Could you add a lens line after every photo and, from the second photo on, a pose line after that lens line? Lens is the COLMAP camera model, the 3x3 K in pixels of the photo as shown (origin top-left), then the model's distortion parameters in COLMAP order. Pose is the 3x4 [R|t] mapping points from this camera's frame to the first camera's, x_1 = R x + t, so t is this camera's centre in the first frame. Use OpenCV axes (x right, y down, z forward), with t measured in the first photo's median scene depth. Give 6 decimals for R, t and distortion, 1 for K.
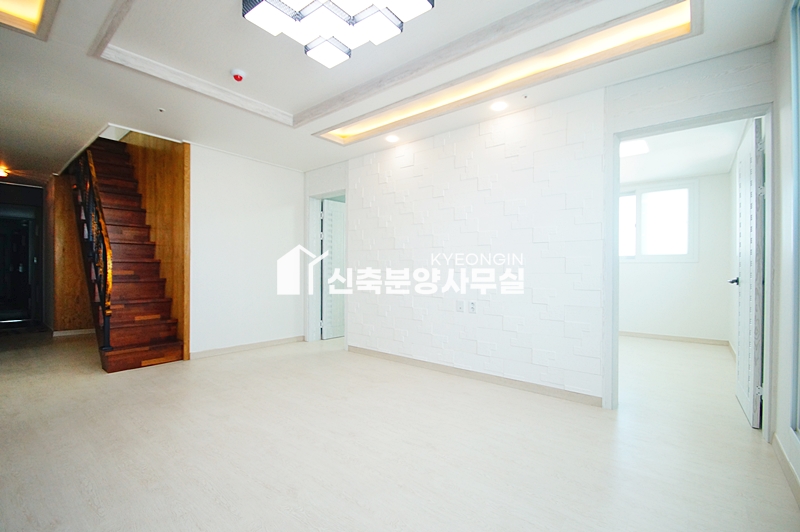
lens RADIAL K [[353.4, 0, 397.2], [0, 353.4, 268.5], [0, 0, 1]] dist [-0.002652, -0.000129]
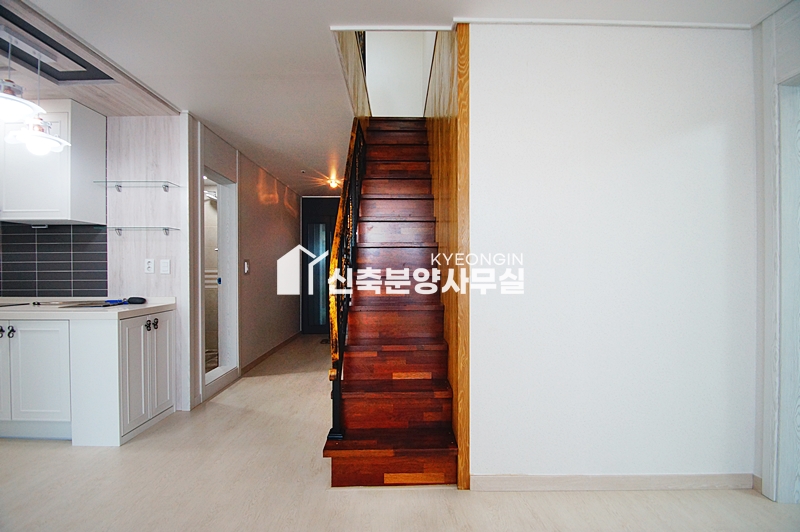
lens RADIAL K [[361.9, 0, 397.6], [0, 361.9, 267.5], [0, 0, 1]] dist [-0.000675, -0.000110]
pose [[0.631281, -0.006280, -0.775529, -0.275531], [0.004135, 0.999980, -0.004732, -0.033777], [0.775543, -0.000220, 0.631295, 0.626750]]
